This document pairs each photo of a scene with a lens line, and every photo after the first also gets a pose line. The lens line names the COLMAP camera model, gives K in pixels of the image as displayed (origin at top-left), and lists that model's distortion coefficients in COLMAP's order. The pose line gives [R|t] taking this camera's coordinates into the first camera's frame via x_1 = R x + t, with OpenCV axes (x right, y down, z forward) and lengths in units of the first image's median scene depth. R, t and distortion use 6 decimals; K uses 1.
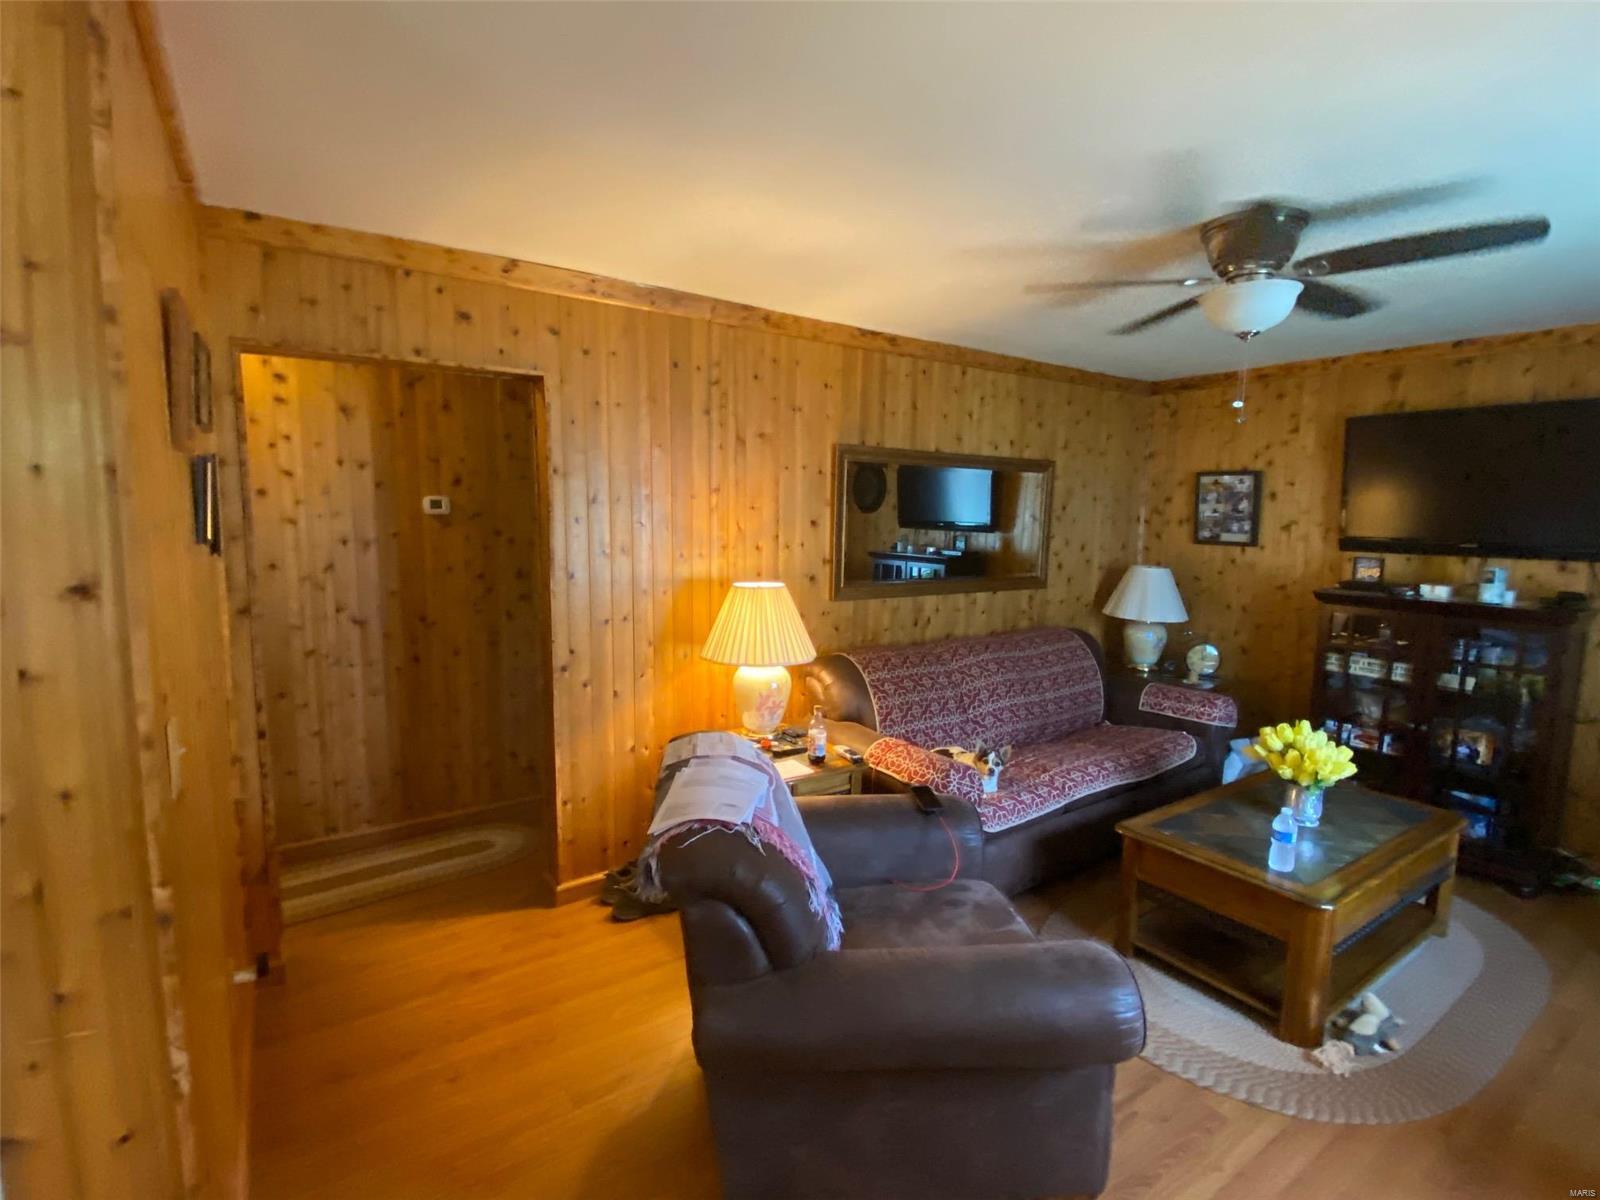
lens RADIAL K [[767.5, 0, 792.0], [0, 767.5, 600.2], [0, 0, 1]] dist [0.025684, -0.023807]
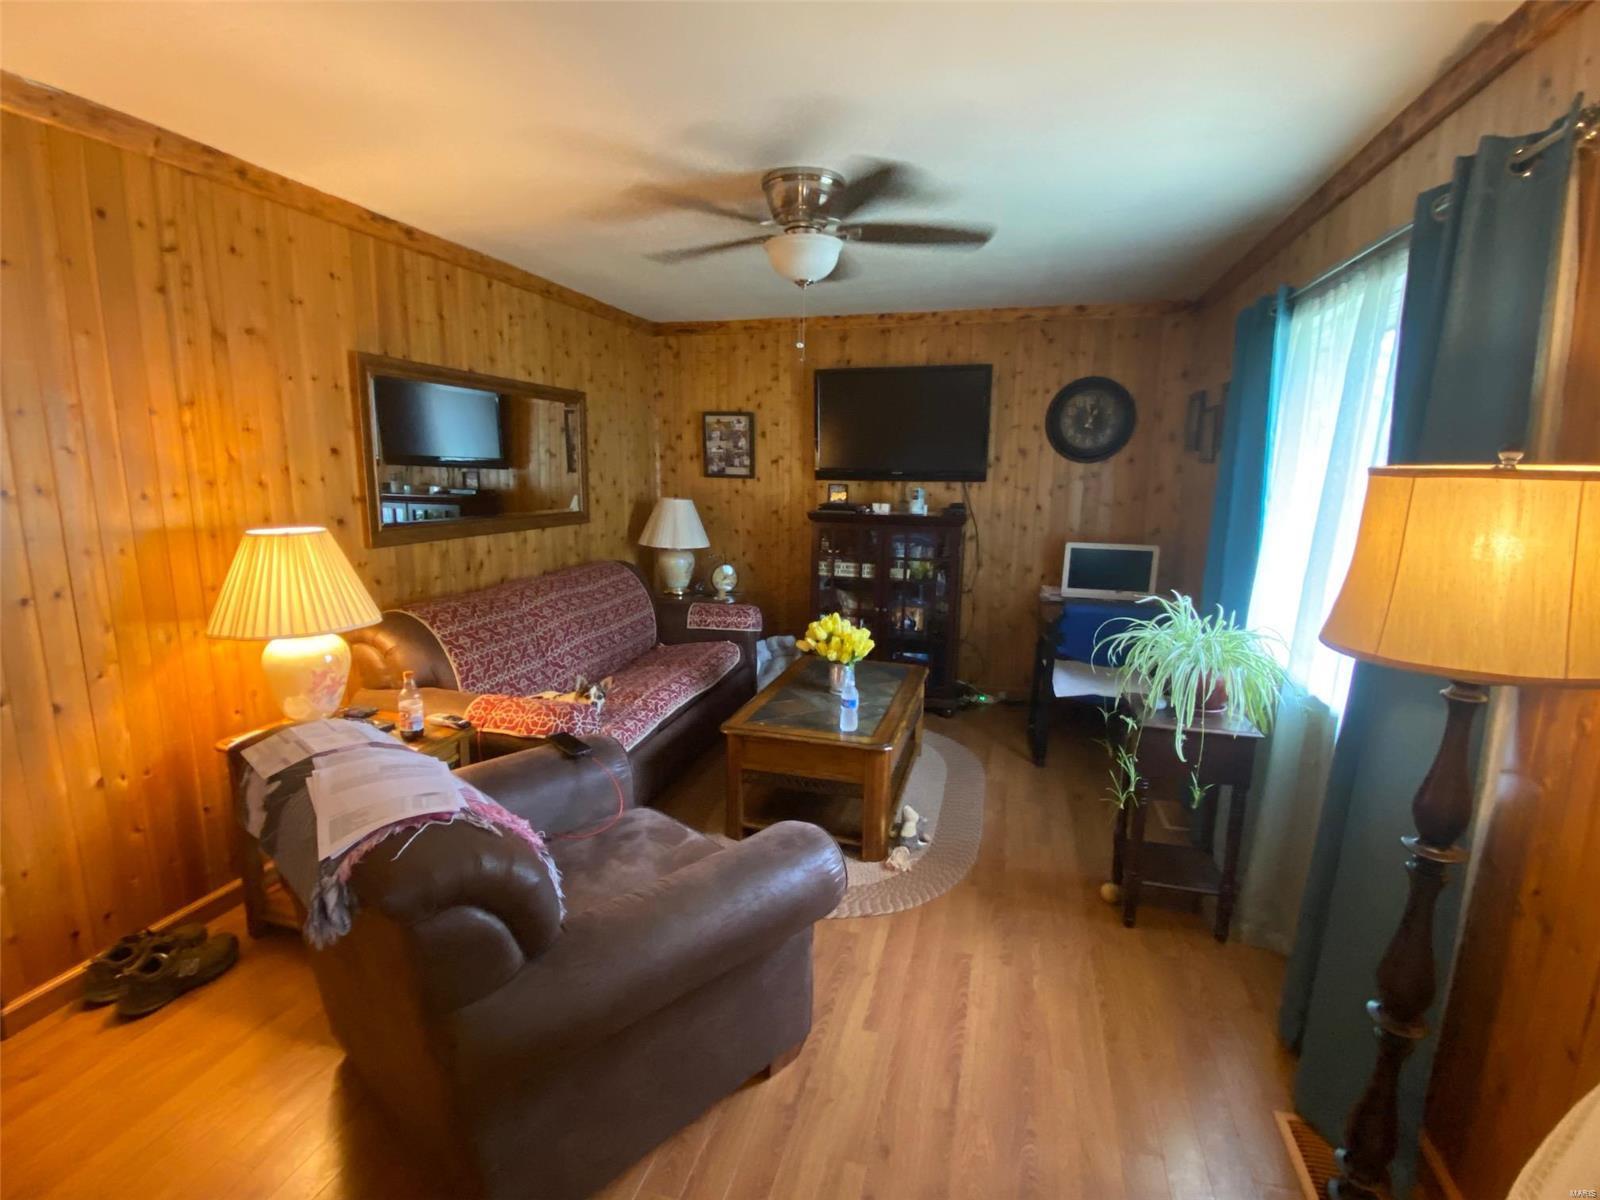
lens RADIAL K [[767.5, 0, 785.6], [0, 767.5, 606.1], [0, 0, 1]] dist [0.025684, -0.023807]
pose [[0.768618, -0.119770, 0.628396, -0.151434], [0.070978, 0.992219, 0.102296, 0.010223], [-0.635758, -0.034024, 0.771138, 0.086288]]
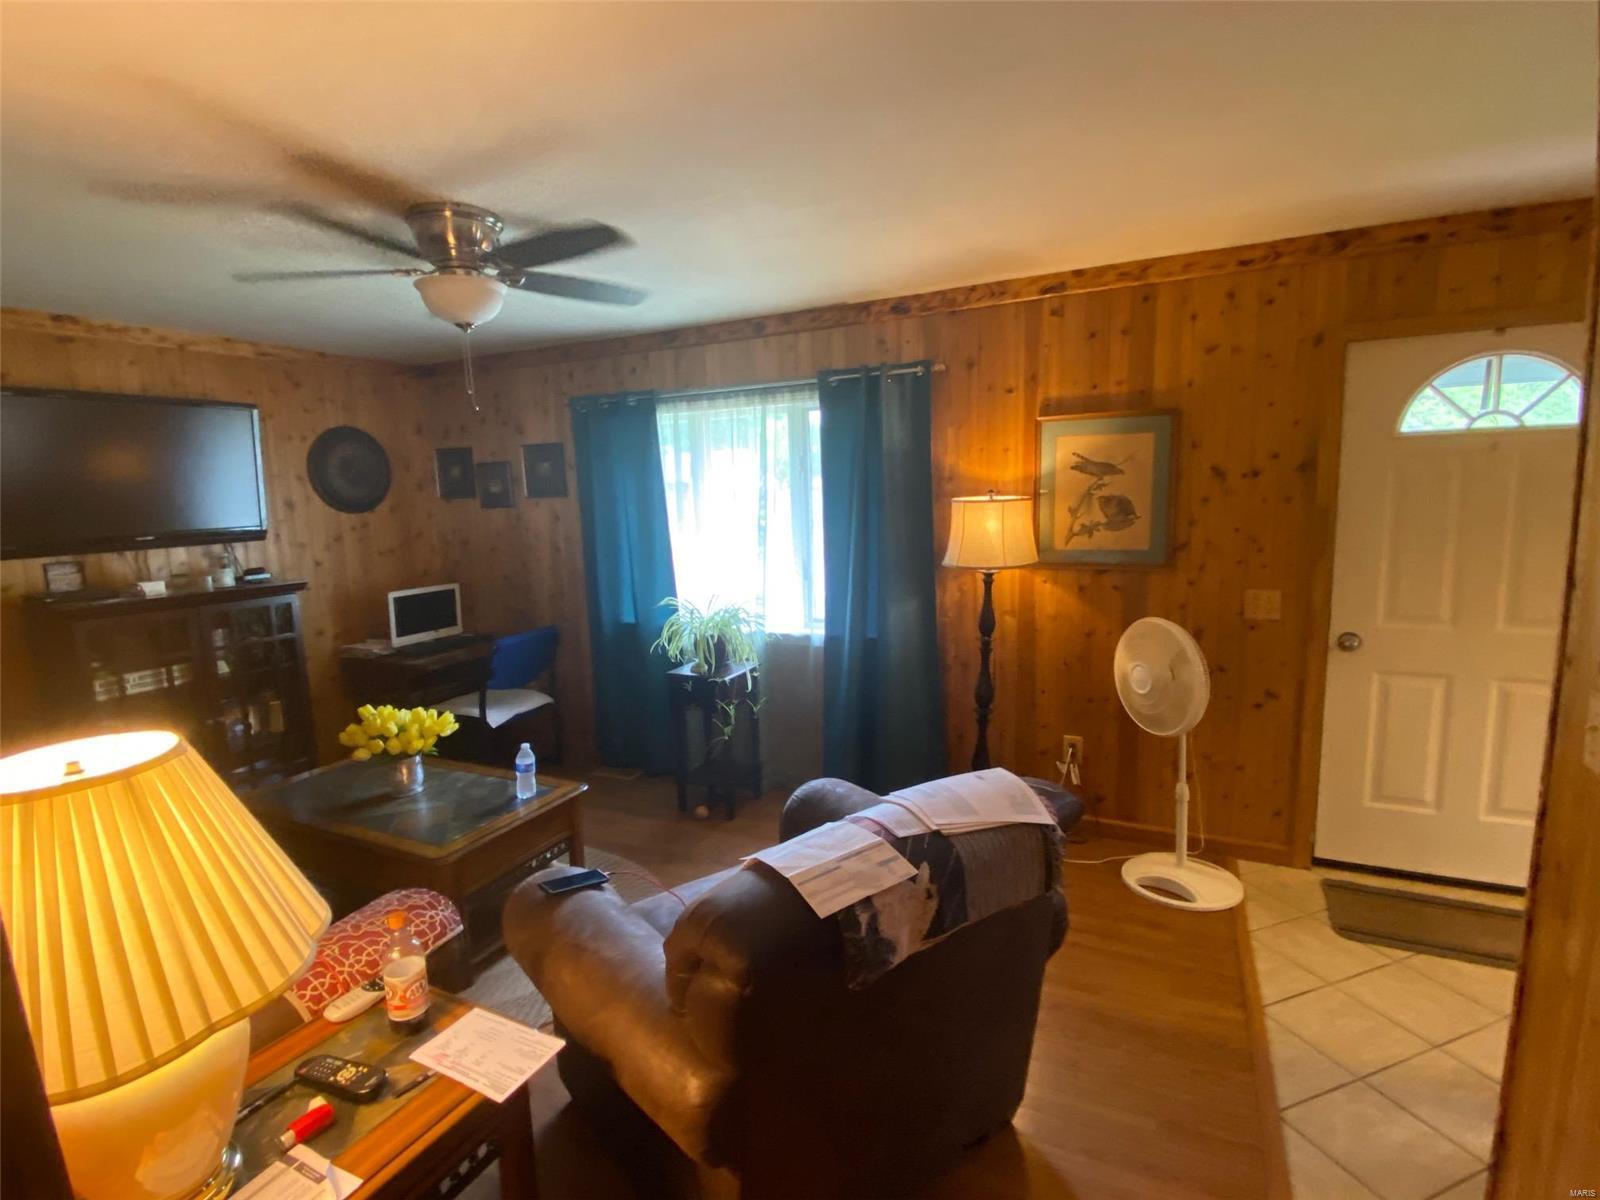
lens RADIAL K [[767.5, 0, 802.1], [0, 767.5, 601.0], [0, 0, 1]] dist [0.025684, -0.023807]
pose [[-0.502247, -0.118166, 0.856612, -0.401067], [0.126620, 0.969892, 0.208032, -0.096689], [-0.855403, 0.212947, -0.472164, 0.810927]]
